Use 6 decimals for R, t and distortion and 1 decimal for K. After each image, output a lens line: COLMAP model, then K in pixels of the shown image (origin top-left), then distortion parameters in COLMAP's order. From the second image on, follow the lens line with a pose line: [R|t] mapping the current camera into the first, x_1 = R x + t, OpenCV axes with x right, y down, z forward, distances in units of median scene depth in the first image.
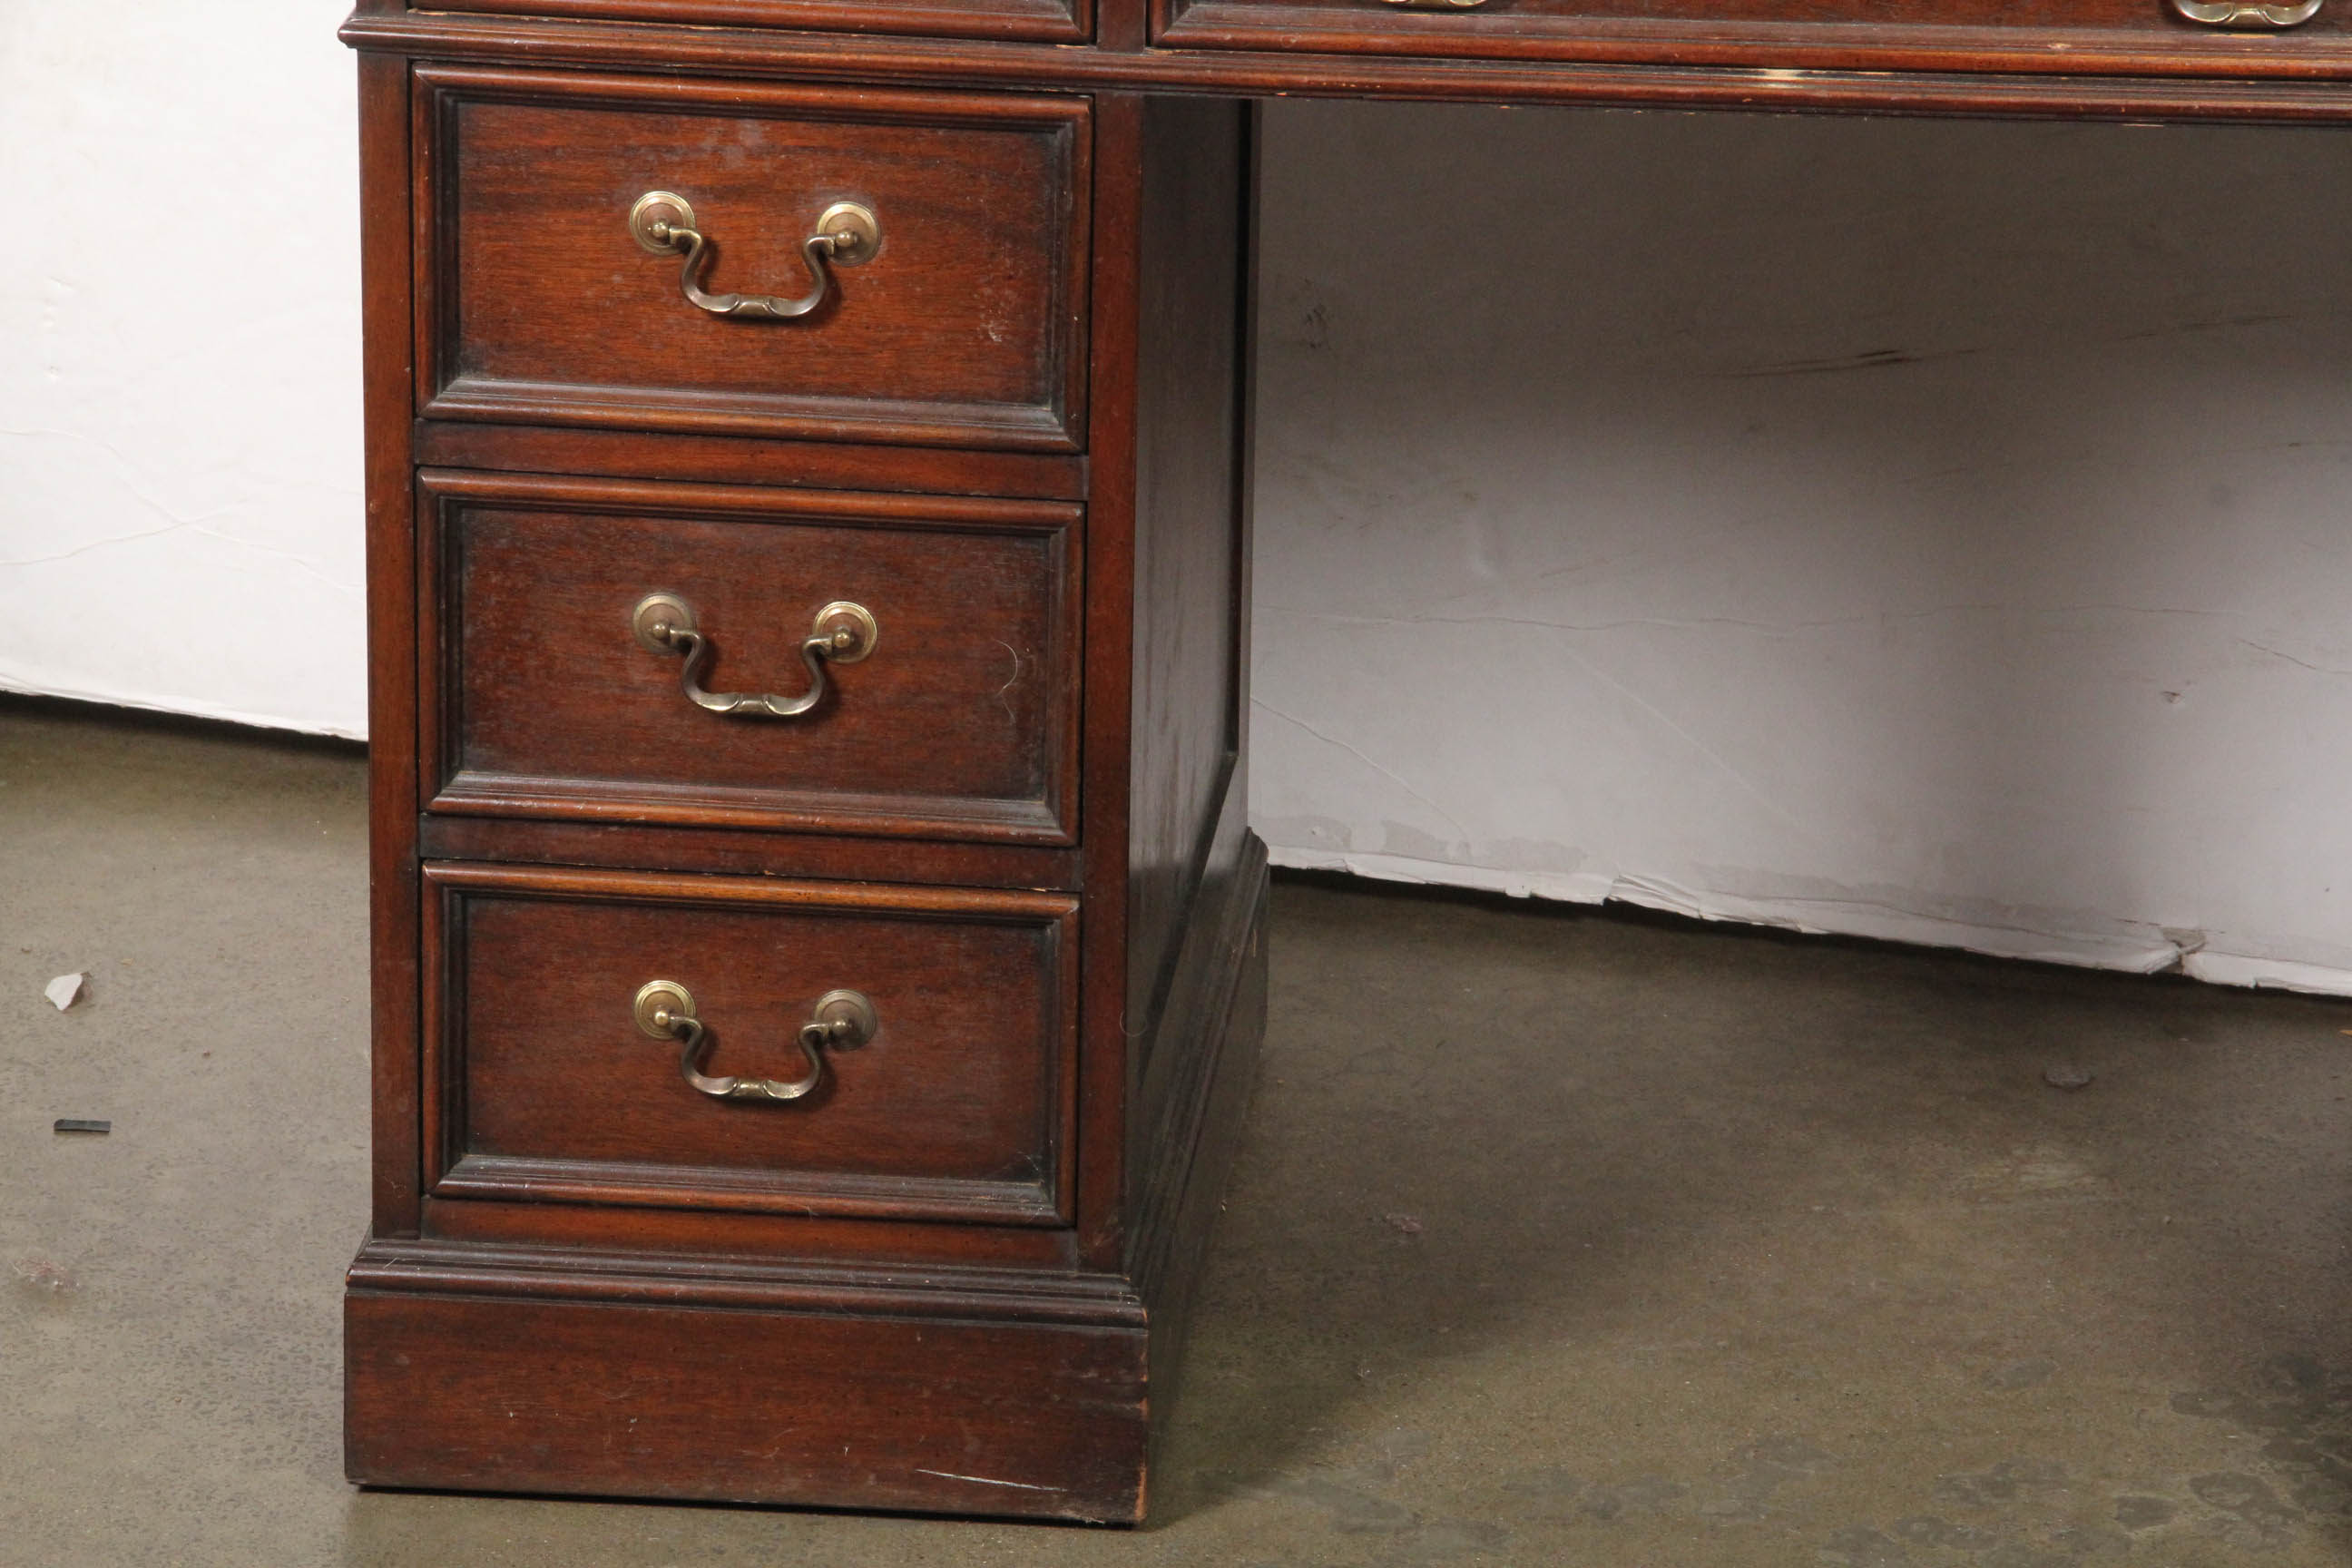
lens RADIAL K [[9567.8, 0, 1170.1], [0, 9567.8, 818.5], [0, 0, 1]] dist [1.031286, 0.000000]
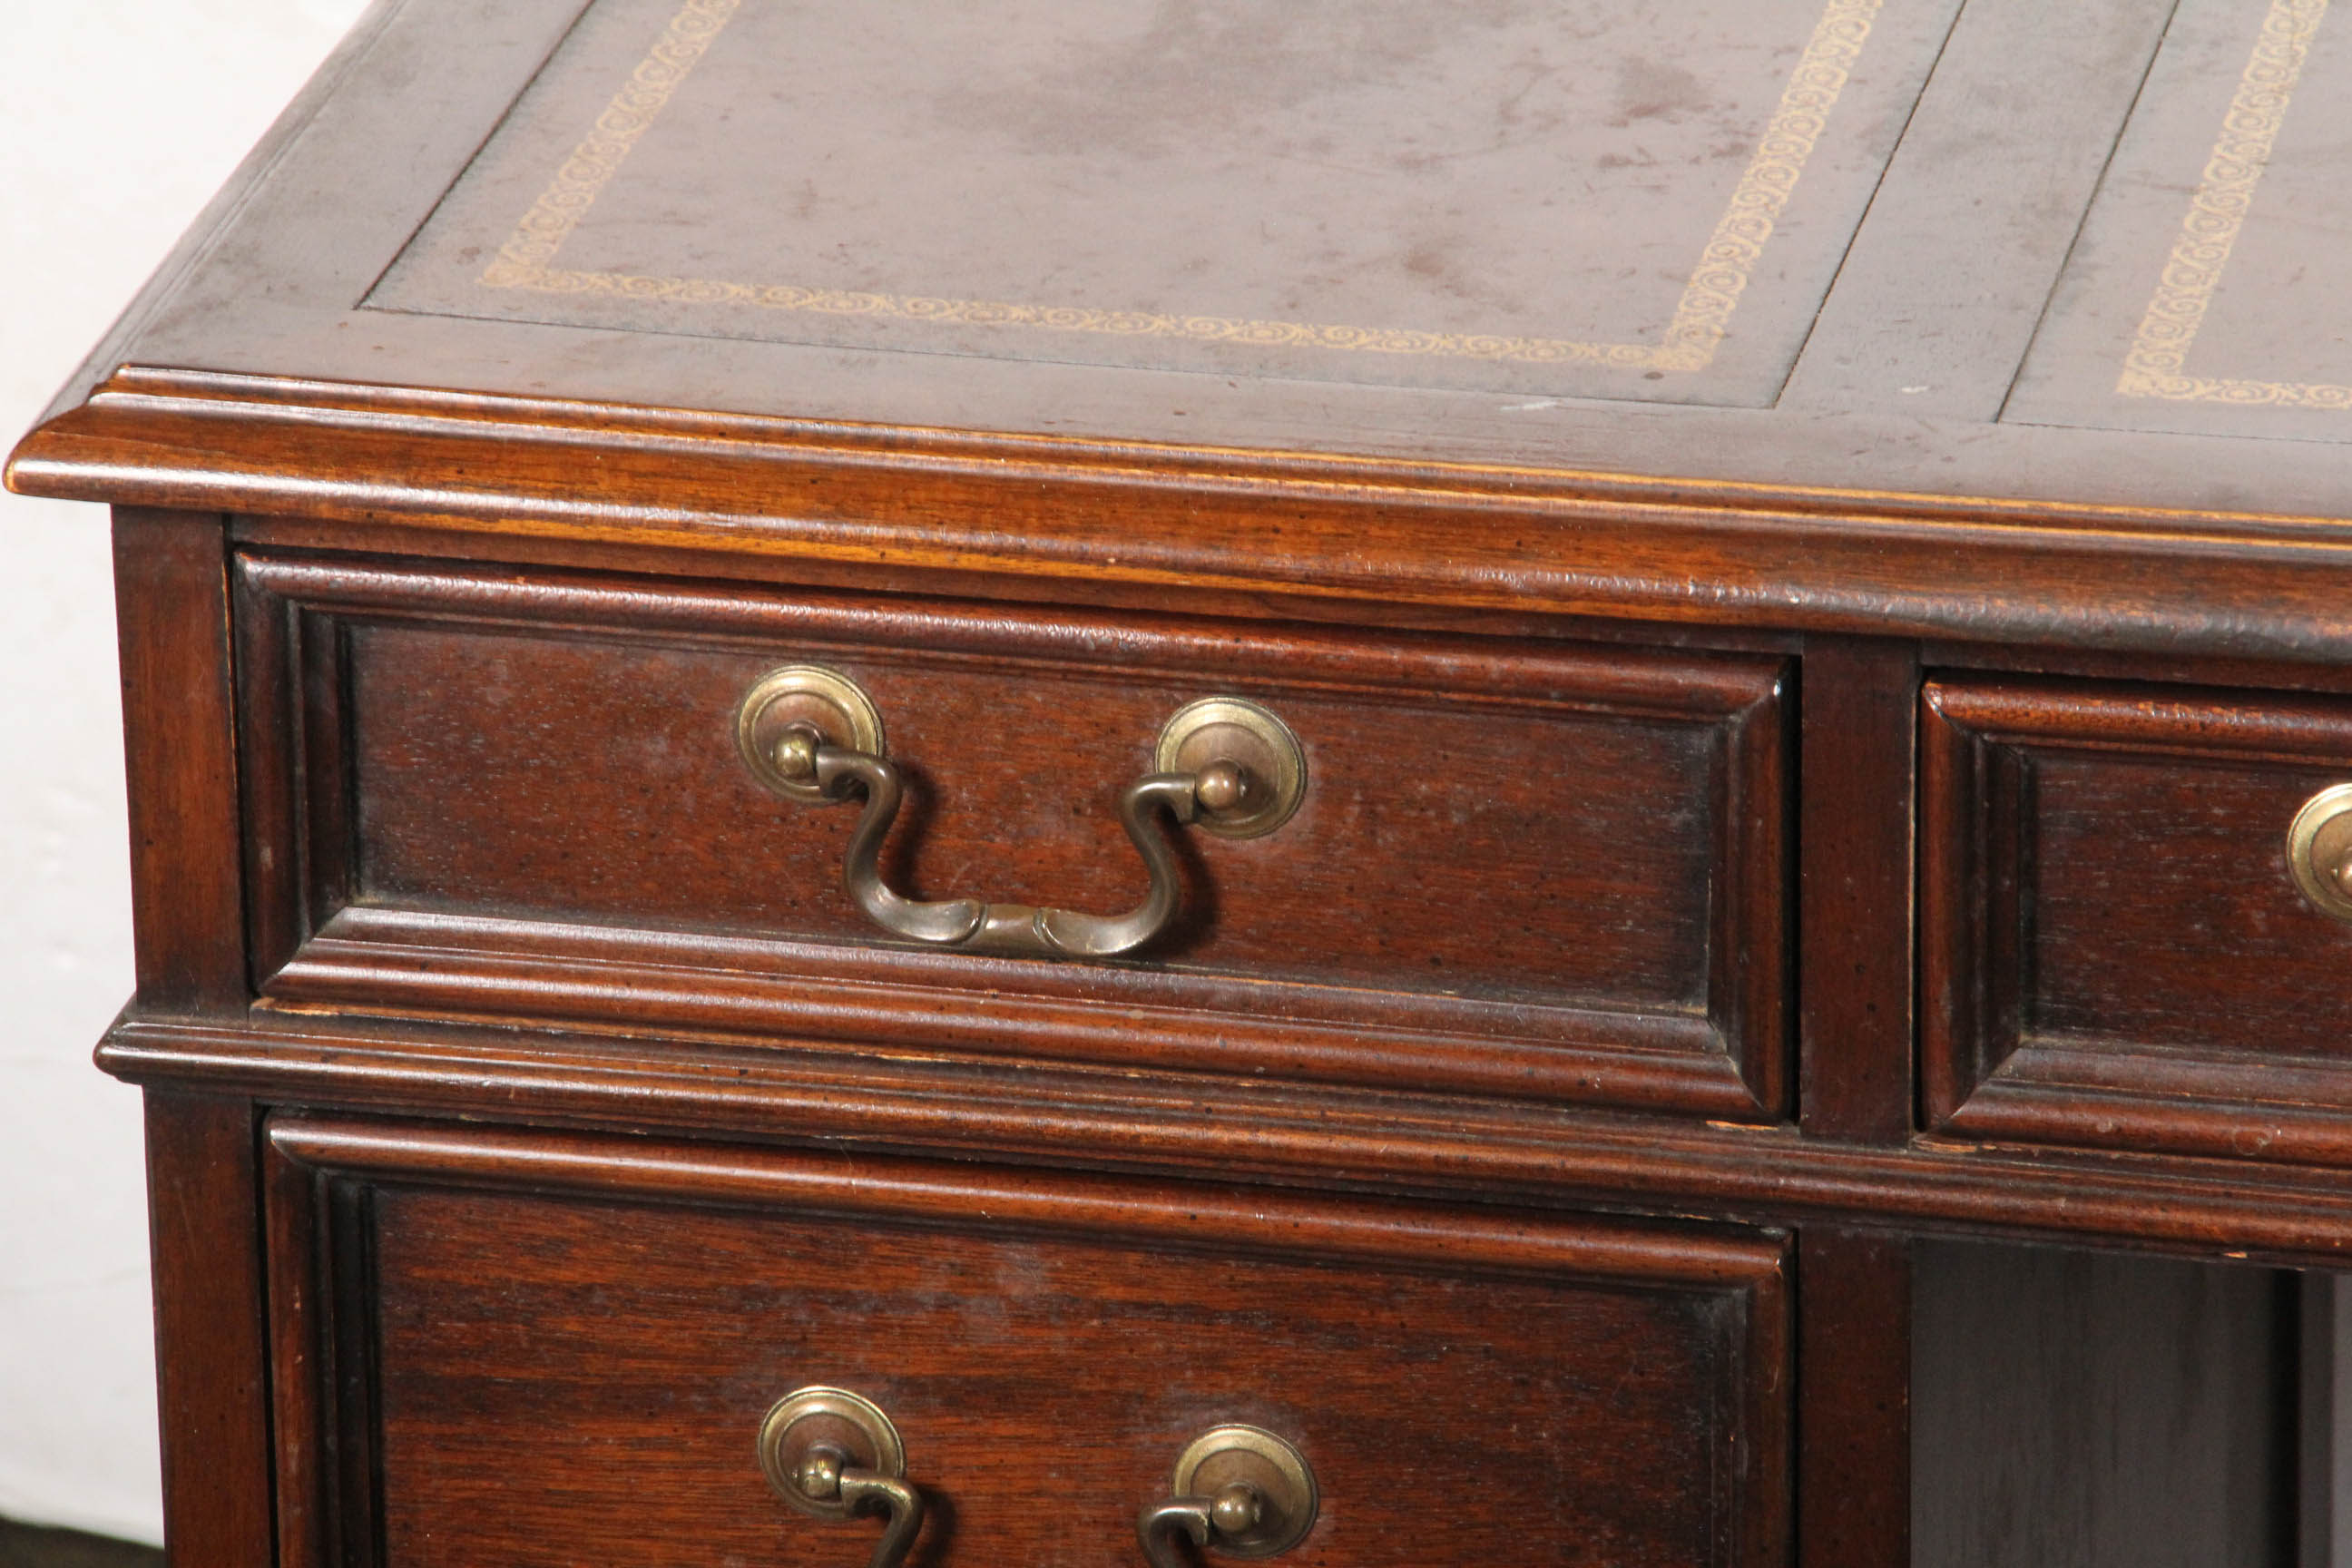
lens RADIAL K [[12182.7, 0, 1159.9], [0, 12182.7, 786.0], [0, 0, 1]] dist [1.488596, 0.000000]
pose [[0.991692, 0.017350, -0.127458, 0.033235], [-0.006911, 0.996617, 0.081893, -0.138793], [0.128448, -0.080332, 0.988457, 0.452899]]
